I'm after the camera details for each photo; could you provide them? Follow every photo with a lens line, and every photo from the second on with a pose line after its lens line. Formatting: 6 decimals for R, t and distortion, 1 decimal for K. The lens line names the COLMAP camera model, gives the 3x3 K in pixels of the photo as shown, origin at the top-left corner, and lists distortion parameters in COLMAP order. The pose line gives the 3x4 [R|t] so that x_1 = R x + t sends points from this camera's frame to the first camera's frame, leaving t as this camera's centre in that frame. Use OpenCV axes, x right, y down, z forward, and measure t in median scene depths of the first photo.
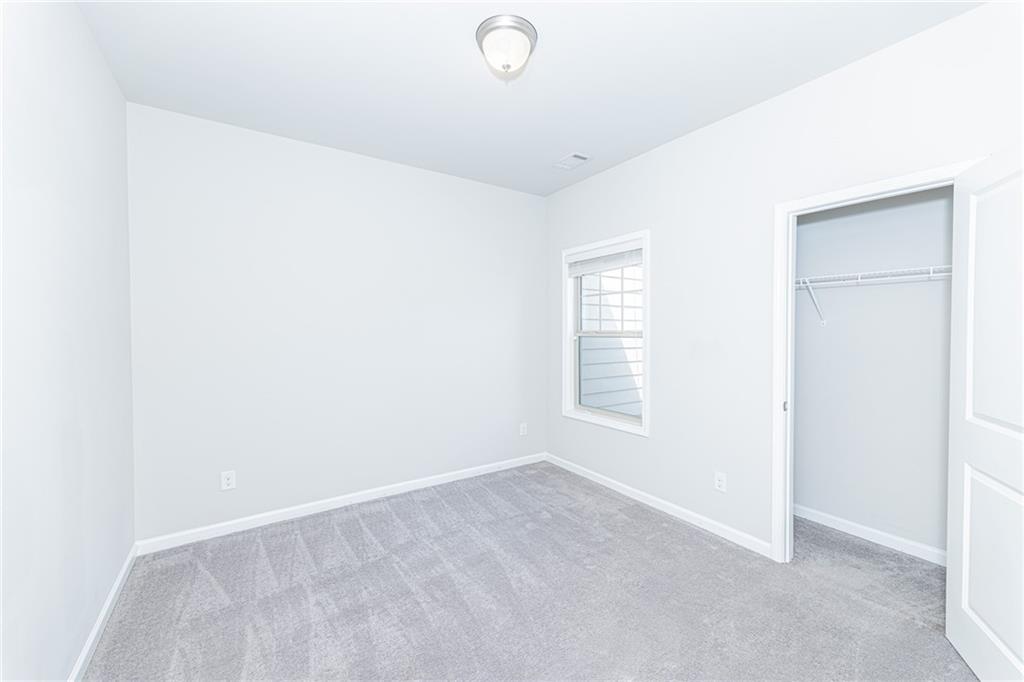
lens RADIAL K [[404.1, 0, 518.3], [0, 404.1, 336.2], [0, 0, 1]] dist [0.000945, -0.000781]
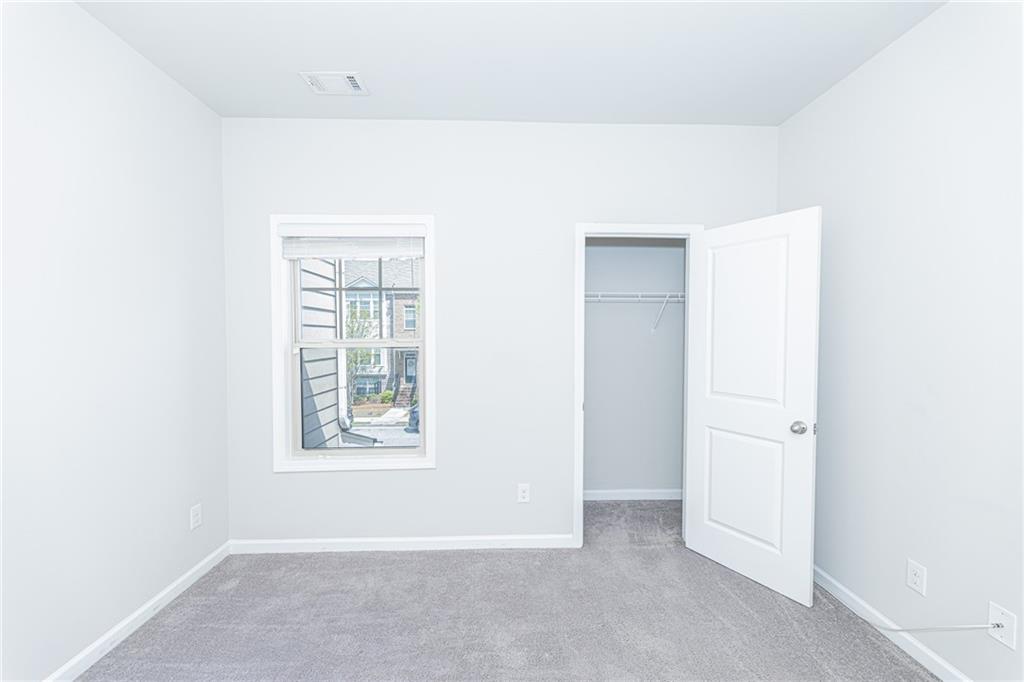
lens RADIAL K [[404.1, 0, 514.3], [0, 404.1, 341.1], [0, 0, 1]] dist [0.000945, -0.000781]
pose [[0.535550, -0.011109, 0.844431, -0.335118], [0.016561, 0.999859, 0.002651, -0.009994], [-0.844341, 0.012565, 0.535658, 0.490528]]
